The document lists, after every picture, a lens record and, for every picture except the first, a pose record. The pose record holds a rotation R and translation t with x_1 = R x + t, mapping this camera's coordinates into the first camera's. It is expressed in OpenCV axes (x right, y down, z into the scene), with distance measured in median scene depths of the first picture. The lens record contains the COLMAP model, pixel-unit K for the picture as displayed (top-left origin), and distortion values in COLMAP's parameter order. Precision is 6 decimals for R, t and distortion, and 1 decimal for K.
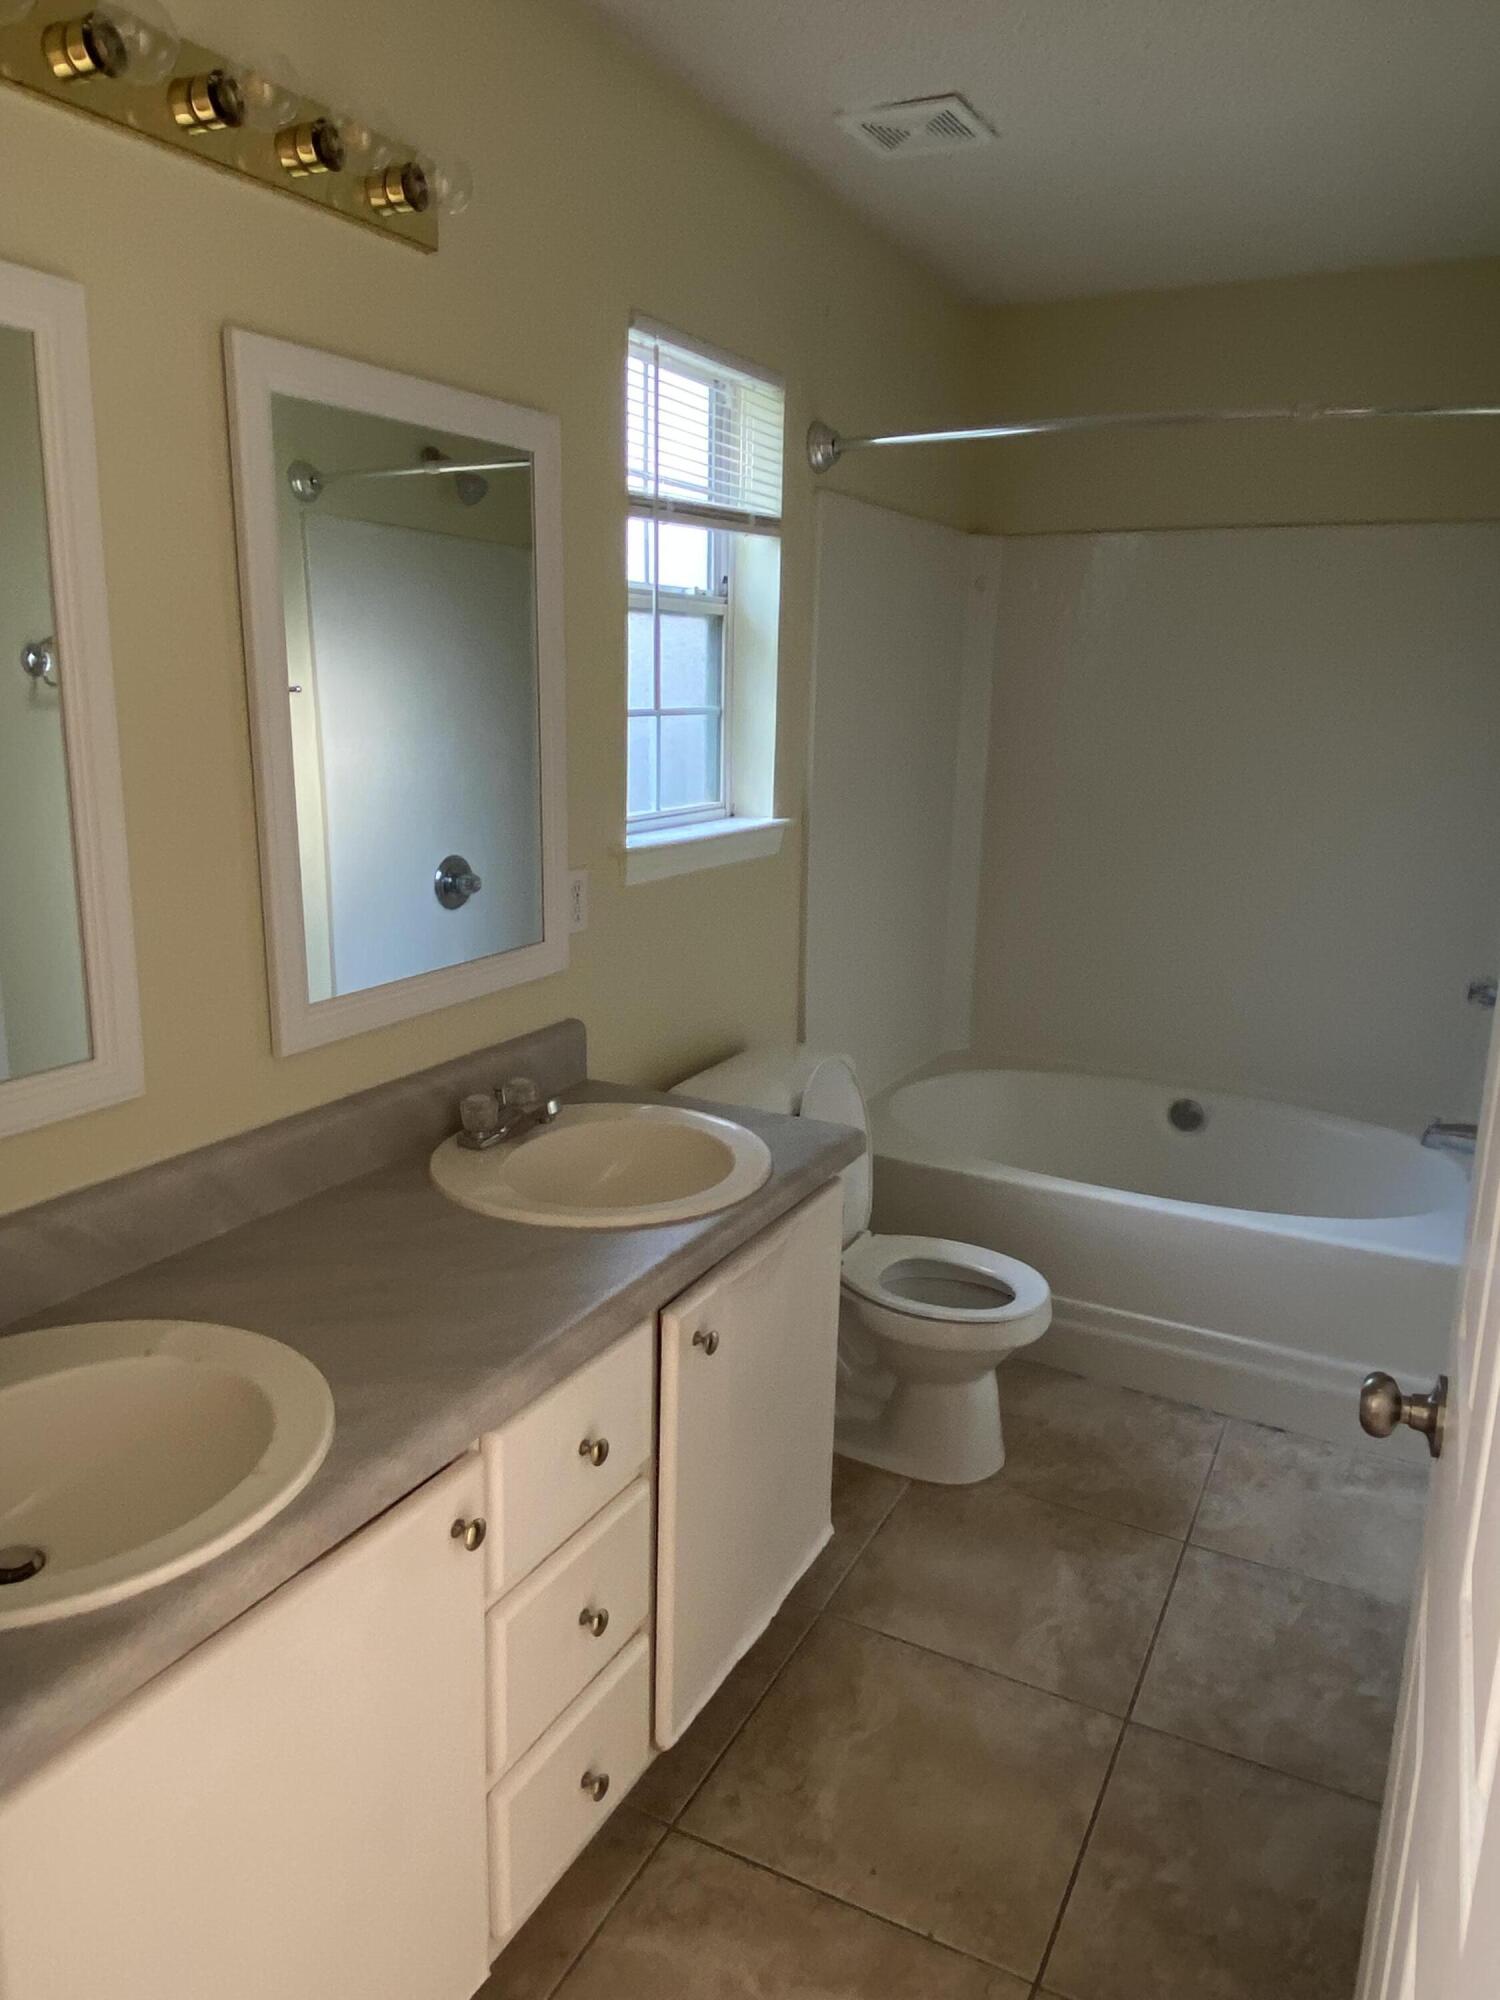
lens RADIAL K [[1404.8, 0, 750.0], [0, 1404.8, 1000.0], [0, 0, 1]] dist [0.030975, -0.002787]
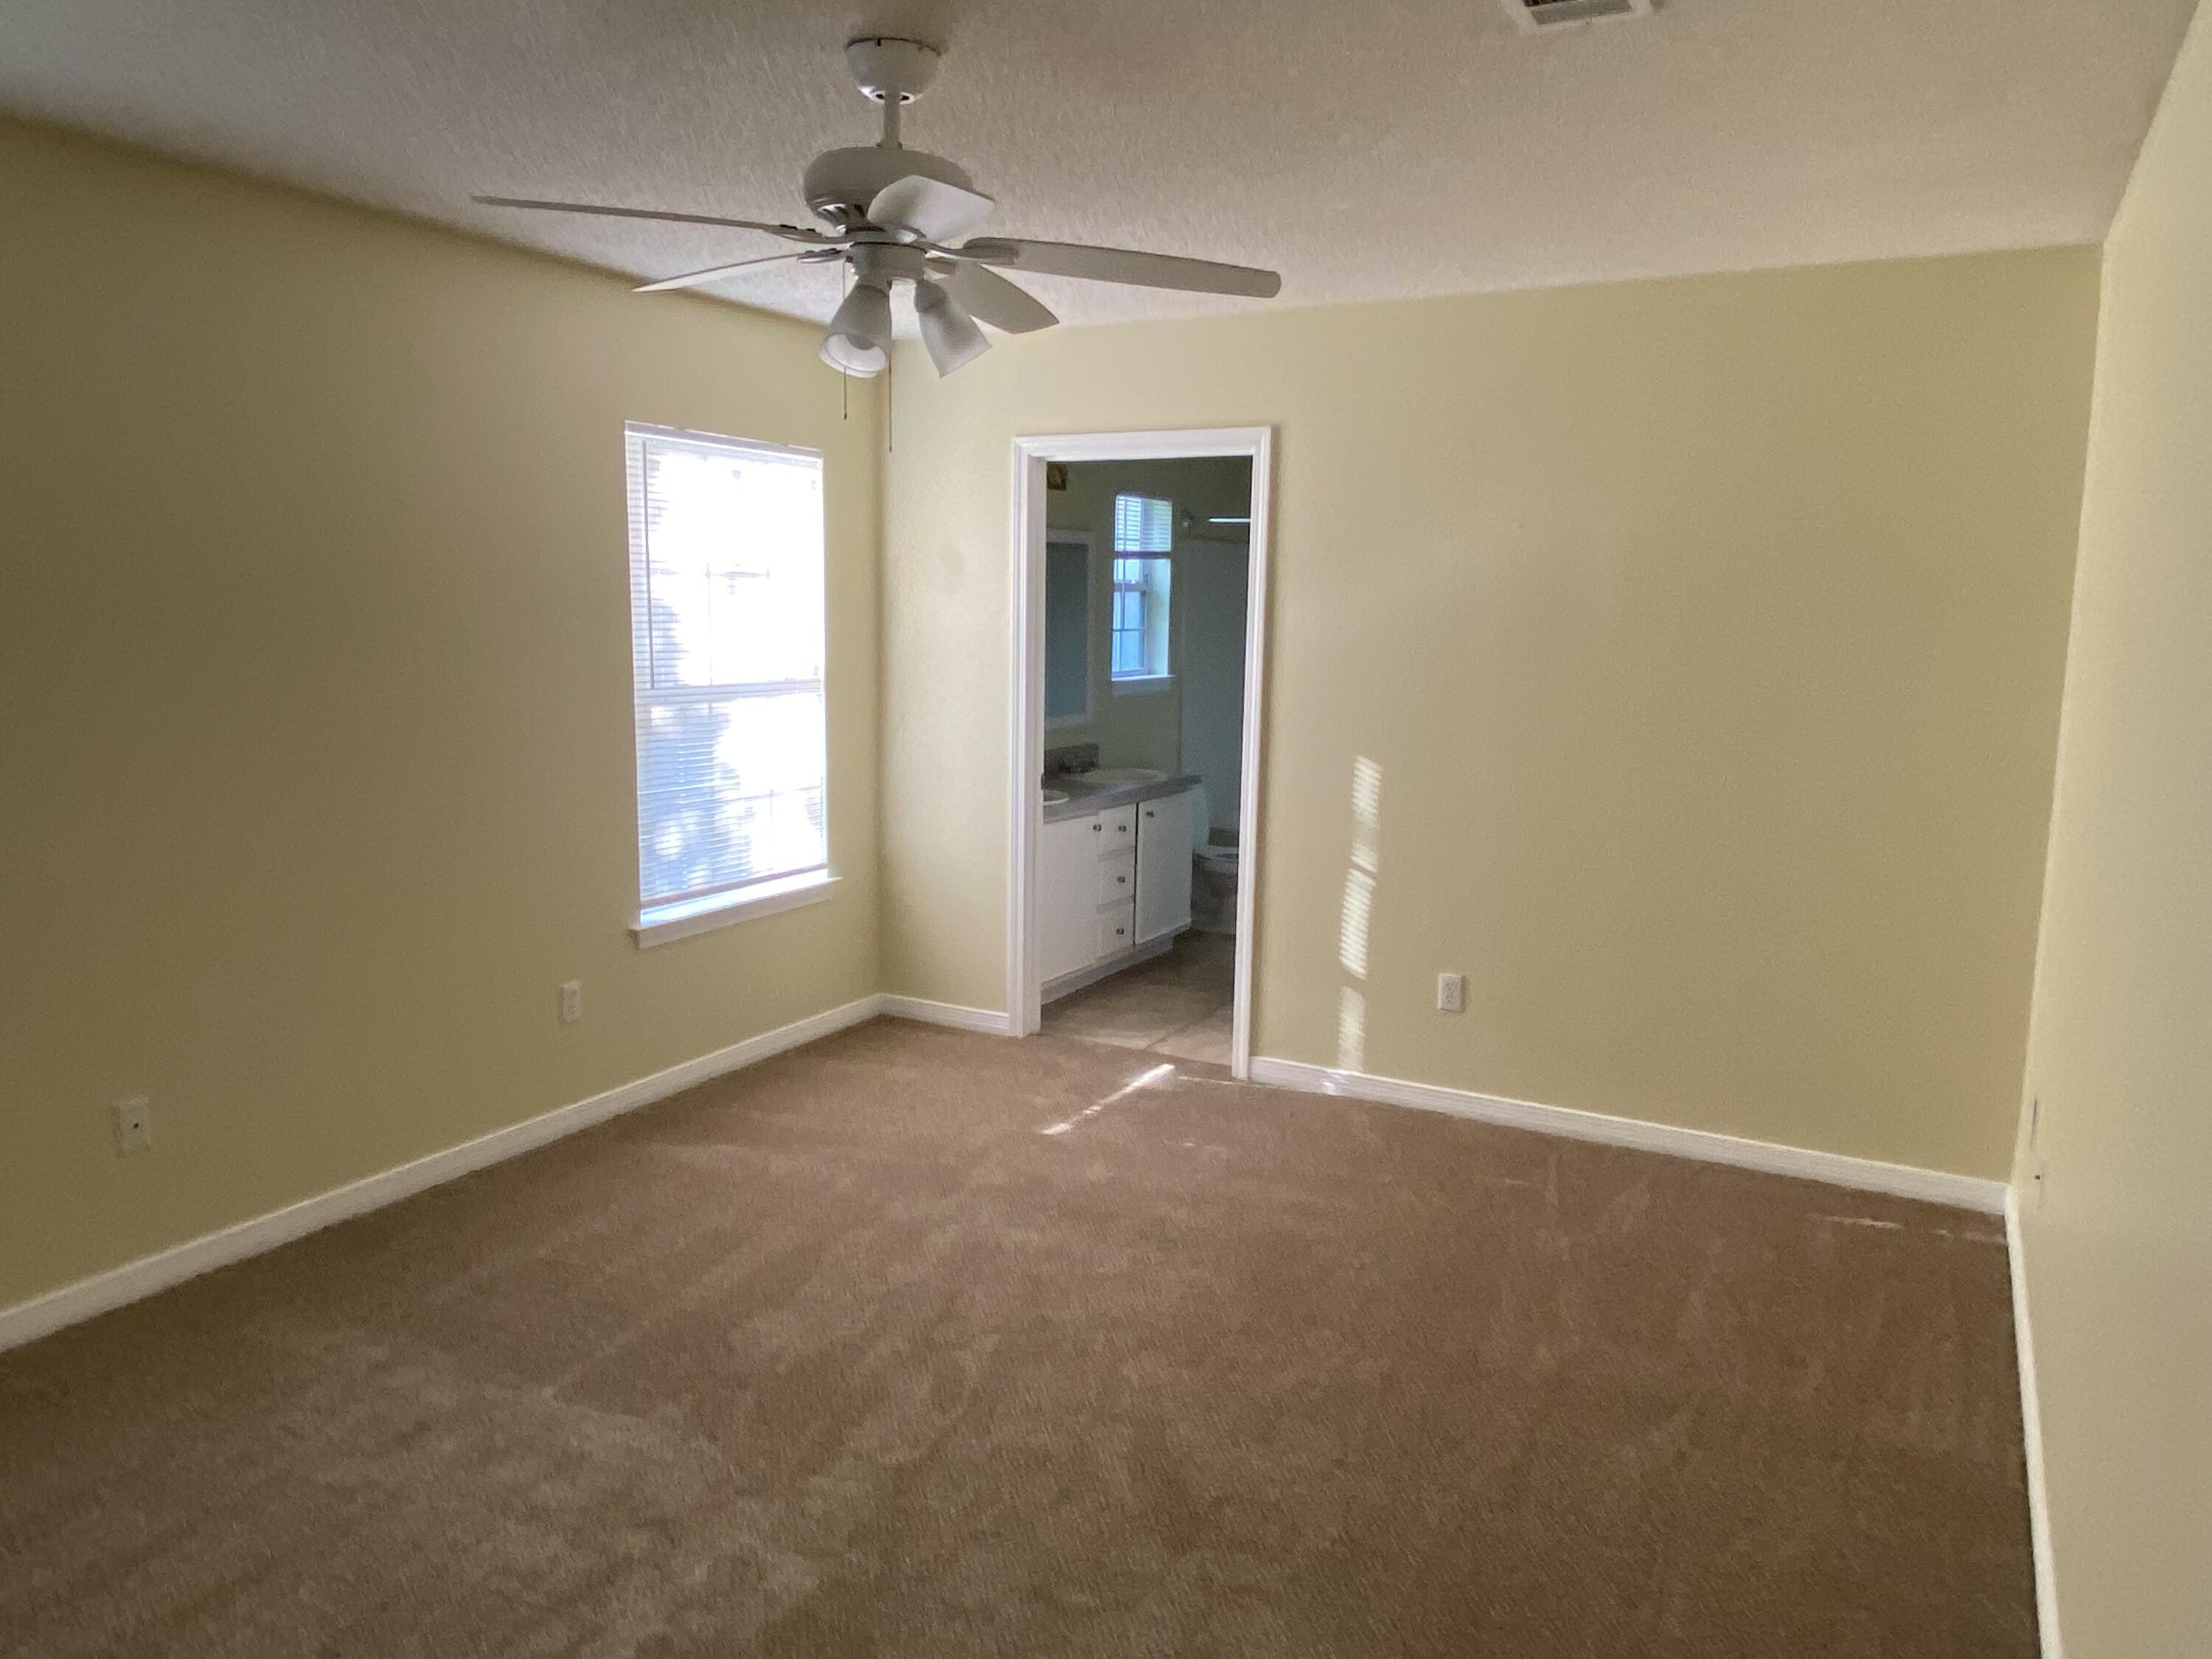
lens RADIAL K [[1553.7, 0, 1106.0], [0, 1553.7, 829.5], [0, 0, 1]] dist [0.030975, -0.002787]
pose [[0.999940, 0.002584, -0.010615, -0.064003], [-0.003467, 0.996454, -0.084064, 0.384988], [0.010360, 0.084096, 0.996404, -1.740568]]
